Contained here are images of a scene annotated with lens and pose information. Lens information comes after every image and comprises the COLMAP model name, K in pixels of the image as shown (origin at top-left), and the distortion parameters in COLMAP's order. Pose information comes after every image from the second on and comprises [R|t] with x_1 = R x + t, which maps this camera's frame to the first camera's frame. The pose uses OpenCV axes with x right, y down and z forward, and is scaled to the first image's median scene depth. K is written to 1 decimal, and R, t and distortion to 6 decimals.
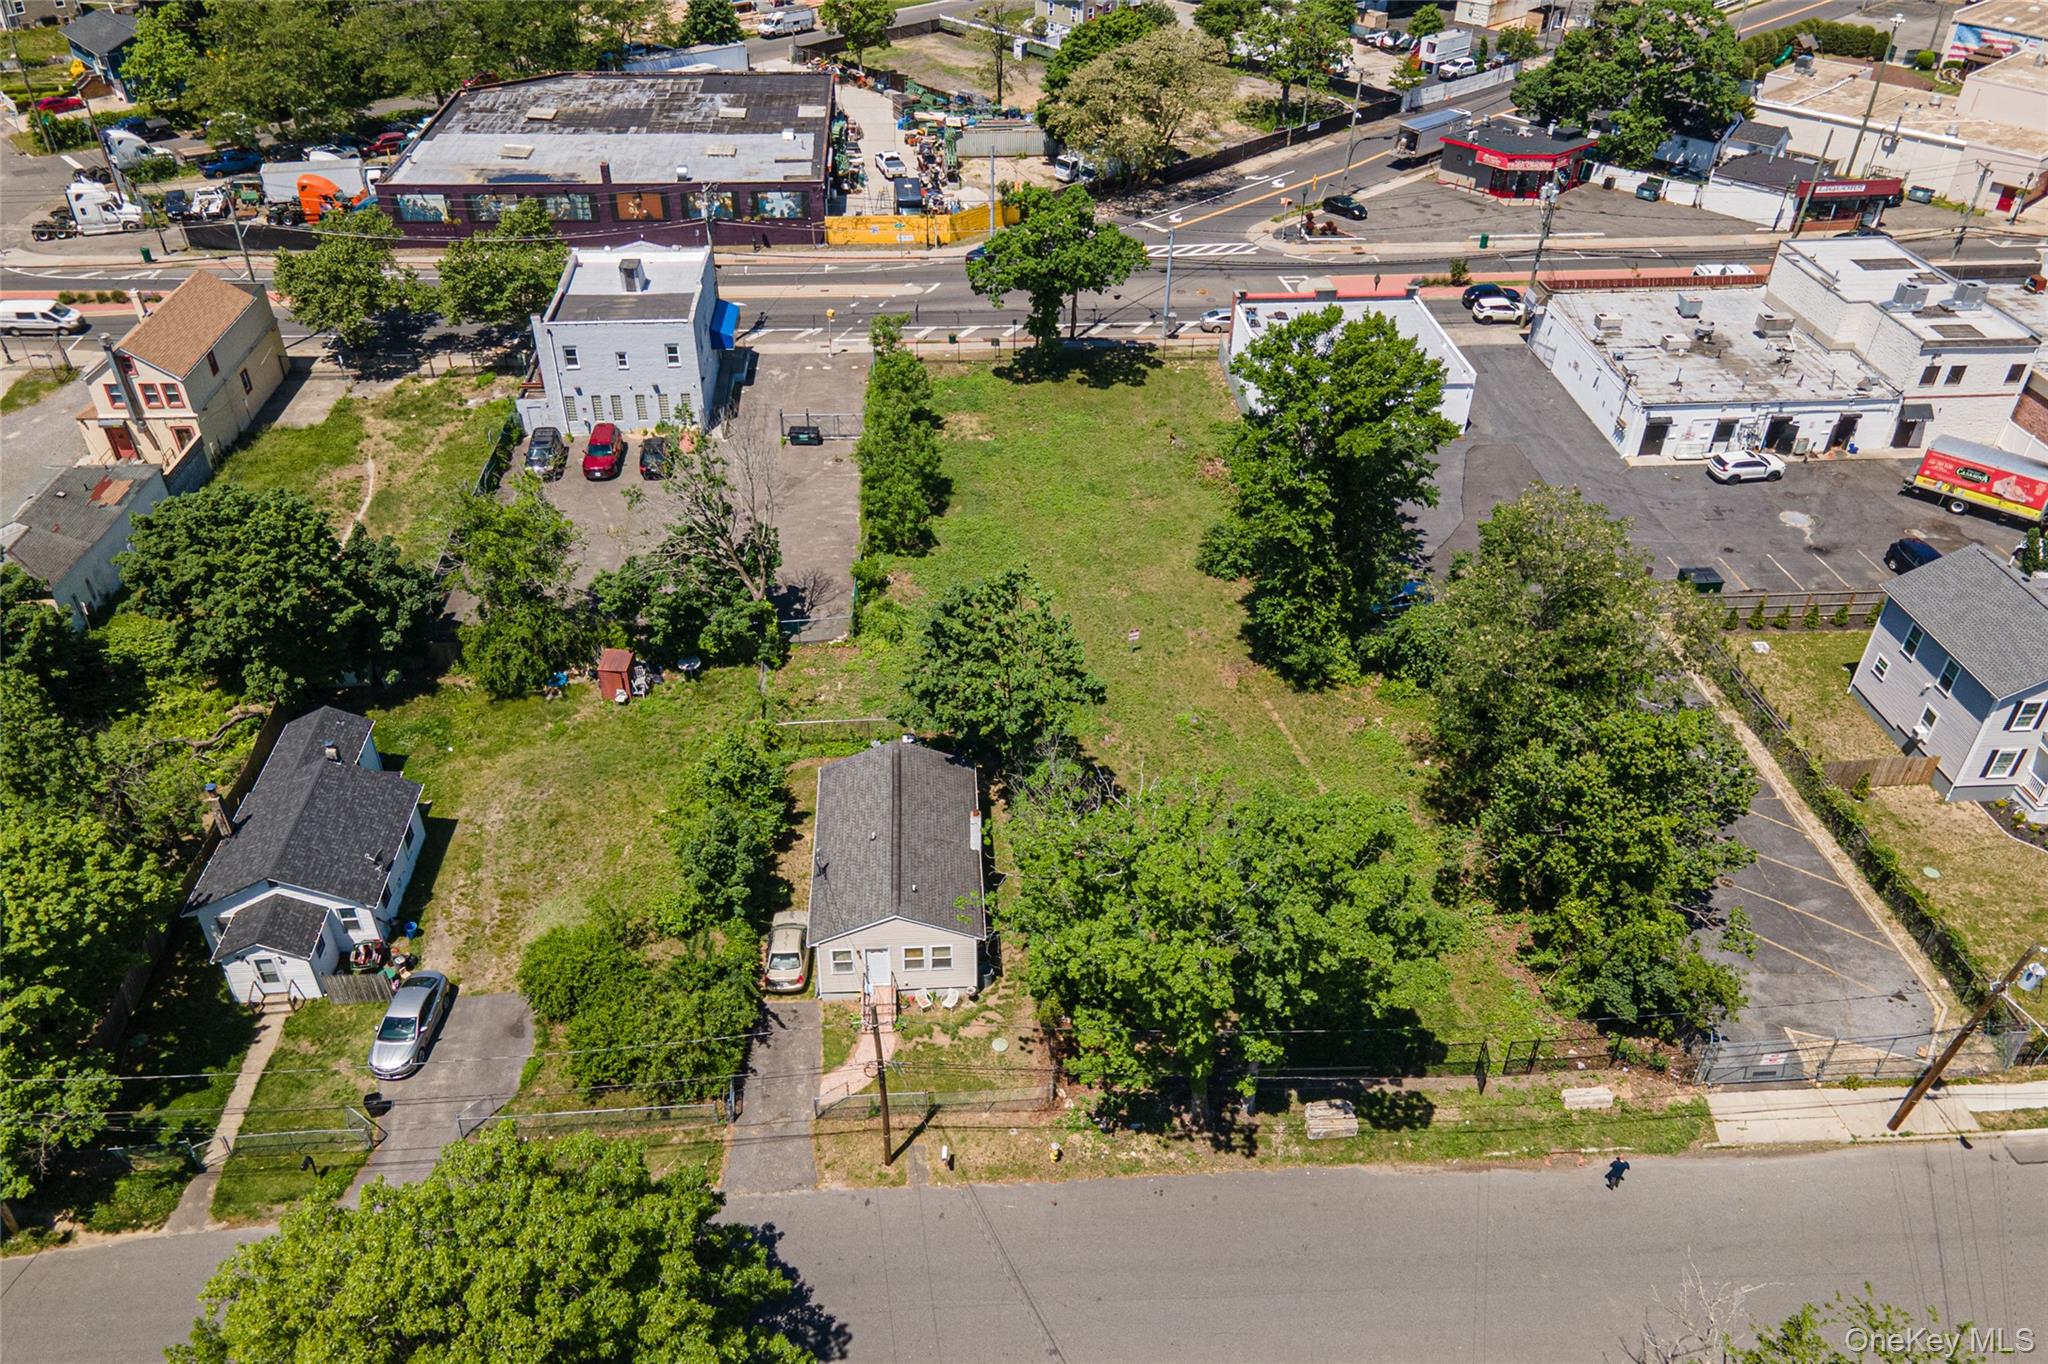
lens RADIAL K [[1496.0, 0, 1015.9], [0, 1496.0, 667.9], [0, 0, 1]] dist [0.022247, 0.033975]
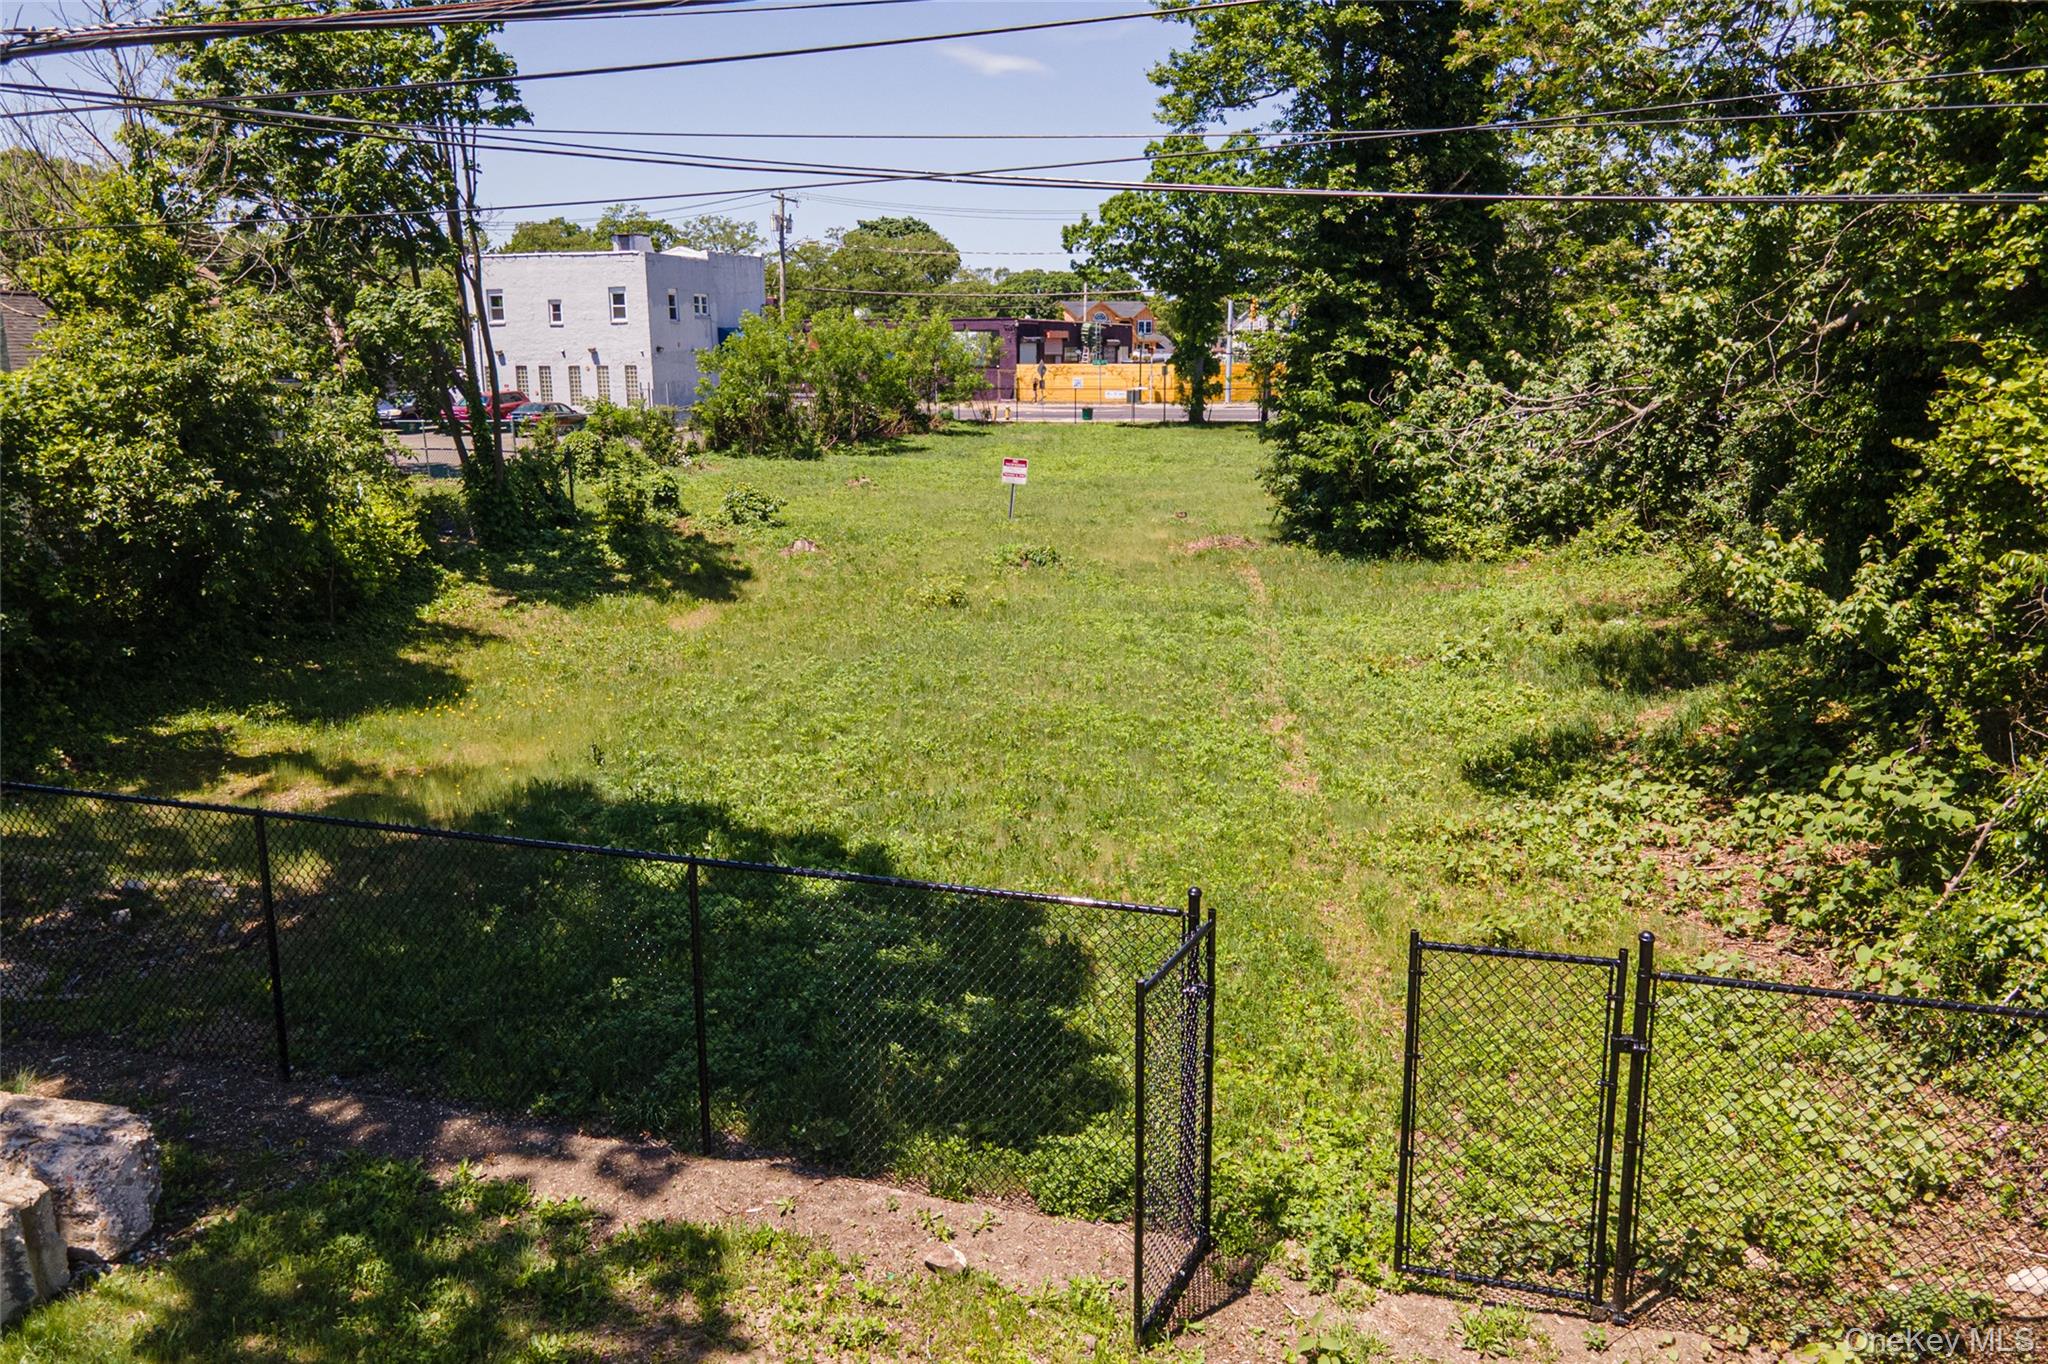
lens RADIAL K [[1496.0, 0, 1012.5], [0, 1496.0, 665.1], [0, 0, 1]] dist [0.022247, 0.033975]
pose [[0.934868, 0.056833, -0.350417, 0.202906], [-0.190947, 0.912648, -0.361405, 0.166619], [0.299268, 0.404777, 0.864057, 0.516986]]
